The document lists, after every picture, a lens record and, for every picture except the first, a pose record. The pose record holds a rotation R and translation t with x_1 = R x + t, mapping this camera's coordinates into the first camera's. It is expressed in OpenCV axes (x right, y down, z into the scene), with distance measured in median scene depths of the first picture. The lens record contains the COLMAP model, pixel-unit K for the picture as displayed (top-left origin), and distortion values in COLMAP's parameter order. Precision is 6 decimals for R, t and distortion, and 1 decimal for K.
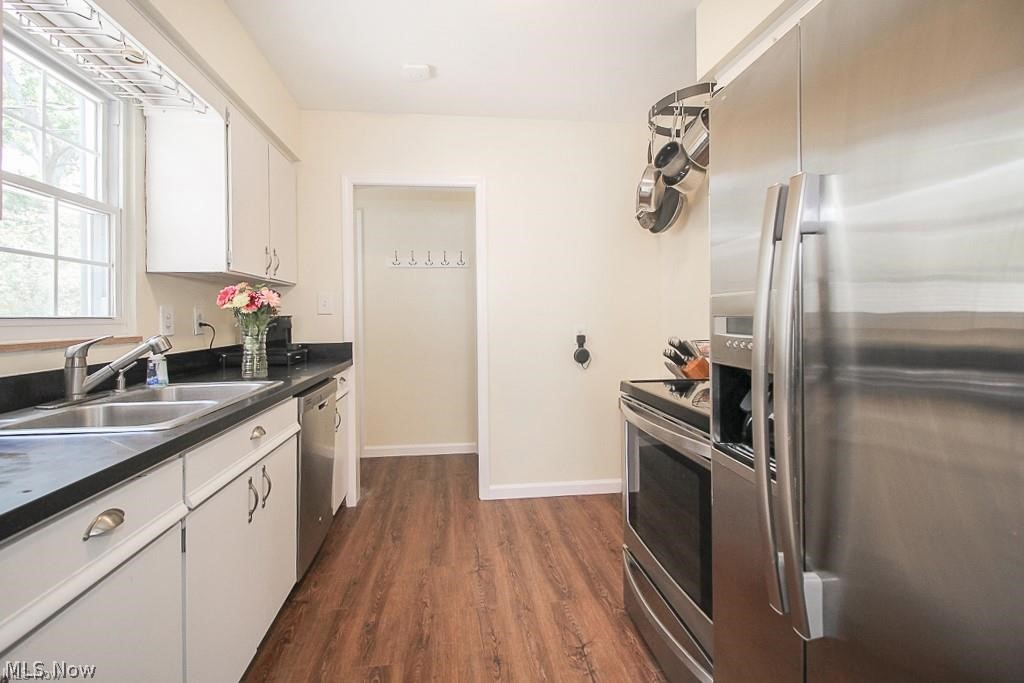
lens RADIAL K [[483.2, 0, 508.4], [0, 483.2, 316.9], [0, 0, 1]] dist [0.018791, -0.013998]
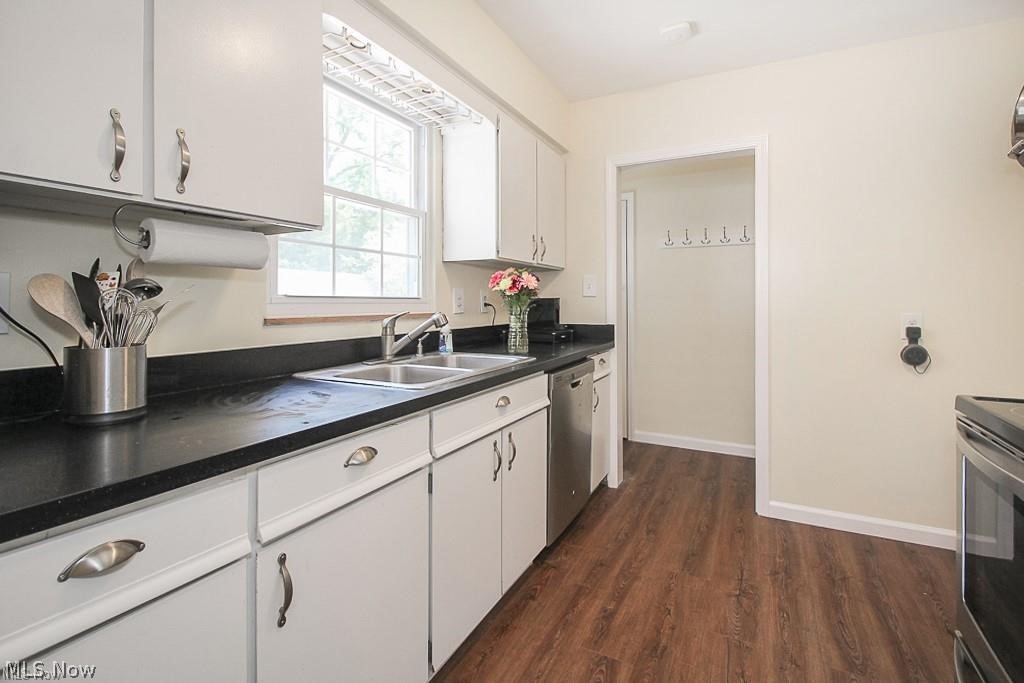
lens RADIAL K [[484.6, 0, 510.8], [0, 484.6, 304.9], [0, 0, 1]] dist [0.021540, -0.014251]
pose [[0.828648, 0.015183, -0.559564, 0.091532], [-0.009927, 0.999873, 0.012430, 0.001506], [0.559682, -0.004745, 0.828694, 0.068505]]
